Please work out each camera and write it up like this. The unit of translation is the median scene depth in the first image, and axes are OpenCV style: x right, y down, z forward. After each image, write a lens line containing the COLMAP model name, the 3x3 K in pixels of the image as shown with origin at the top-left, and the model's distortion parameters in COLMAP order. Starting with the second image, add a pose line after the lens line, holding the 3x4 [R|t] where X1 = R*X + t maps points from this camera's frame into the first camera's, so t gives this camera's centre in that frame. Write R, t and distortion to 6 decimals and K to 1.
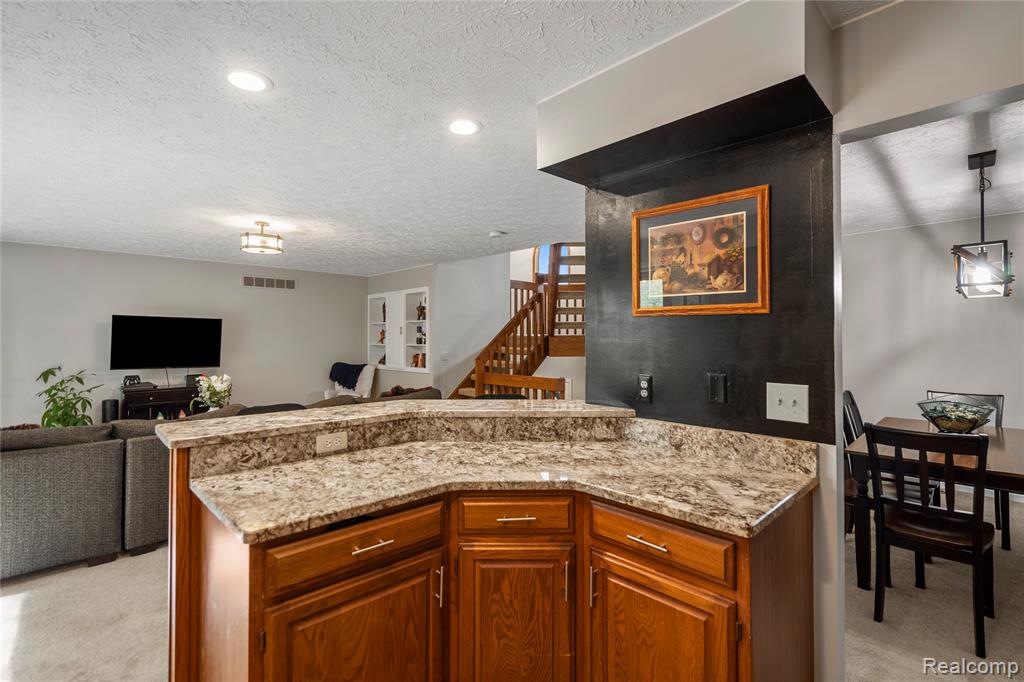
lens RADIAL K [[468.0, 0, 506.9], [0, 468.0, 330.3], [0, 0, 1]] dist [-0.001348, 0.000070]
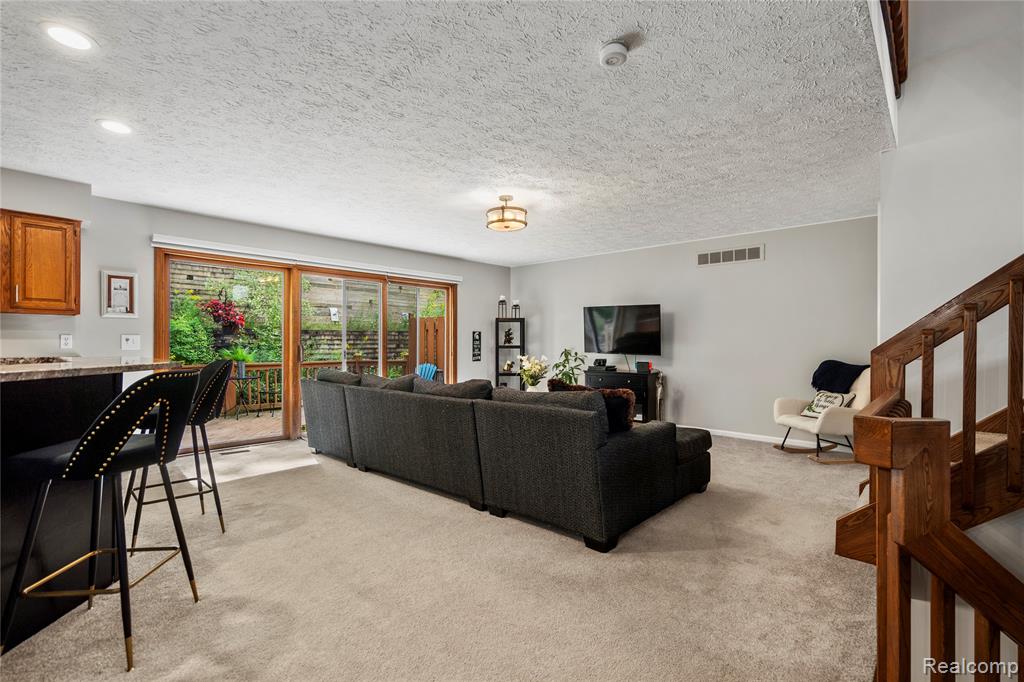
lens RADIAL K [[468.0, 0, 513.2], [0, 468.0, 341.9], [0, 0, 1]] dist [-0.001348, 0.000070]
pose [[0.063905, 0.001937, -0.997954, 0.479078], [0.005707, 0.999981, 0.002307, 0.073658], [0.997940, -0.005842, 0.063893, 1.025208]]
